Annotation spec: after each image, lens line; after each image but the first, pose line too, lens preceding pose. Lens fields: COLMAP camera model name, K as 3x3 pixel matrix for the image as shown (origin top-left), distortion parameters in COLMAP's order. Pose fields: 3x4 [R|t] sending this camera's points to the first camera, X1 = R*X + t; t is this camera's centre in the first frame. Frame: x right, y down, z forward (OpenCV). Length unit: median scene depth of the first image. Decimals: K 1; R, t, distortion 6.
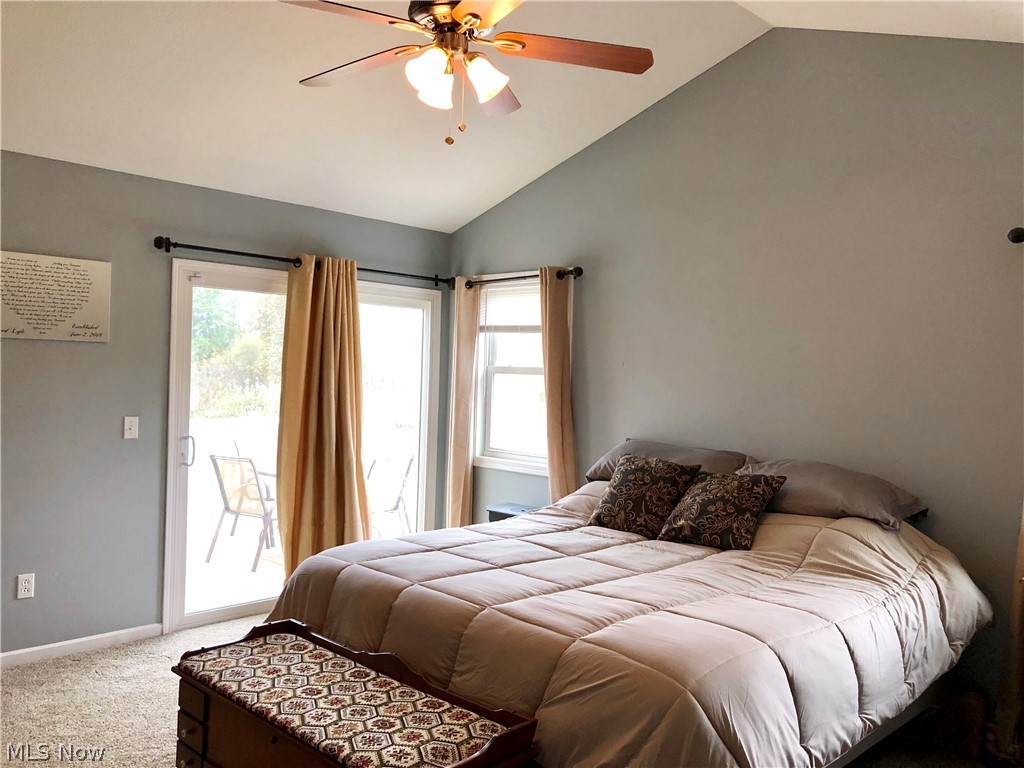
lens RADIAL K [[841.1, 0, 511.1], [0, 841.1, 385.3], [0, 0, 1]] dist [-0.014059, 0.002726]
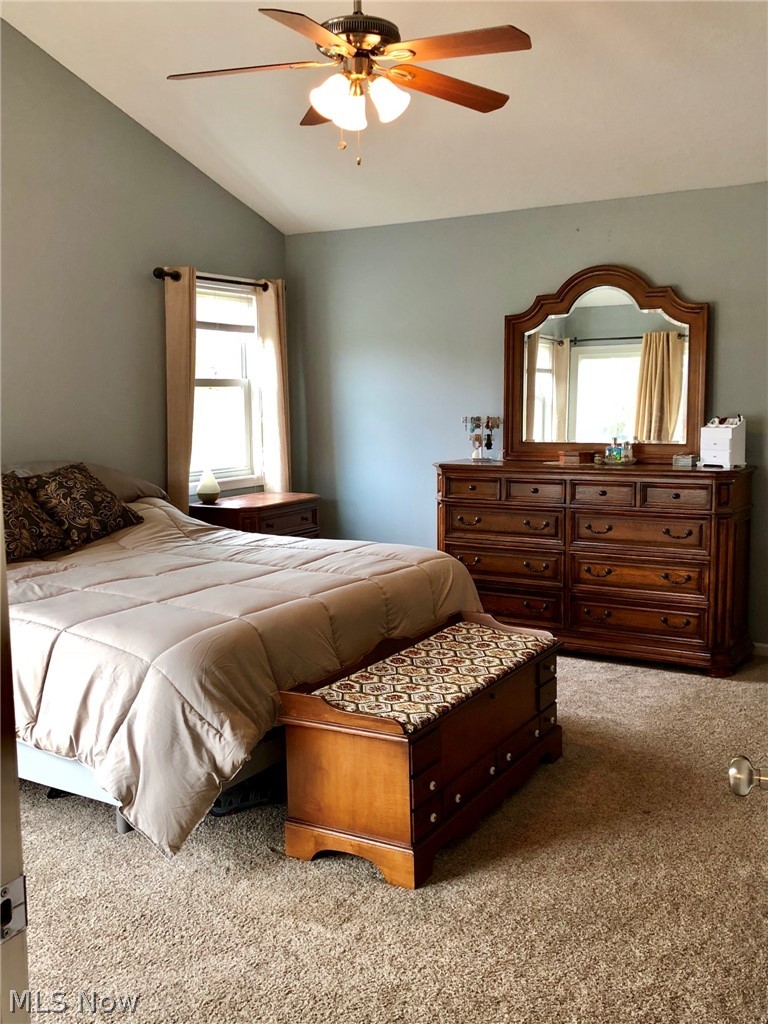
lens RADIAL K [[1020.9, 0, 383.5], [0, 1020.9, 511.2], [0, 0, 1]] dist [0.010094, 0.000000]
pose [[-0.226687, -0.144750, 0.963151, -1.449271], [0.025277, 0.987687, 0.154387, -0.053637], [-0.973640, 0.059343, -0.220237, 1.321021]]
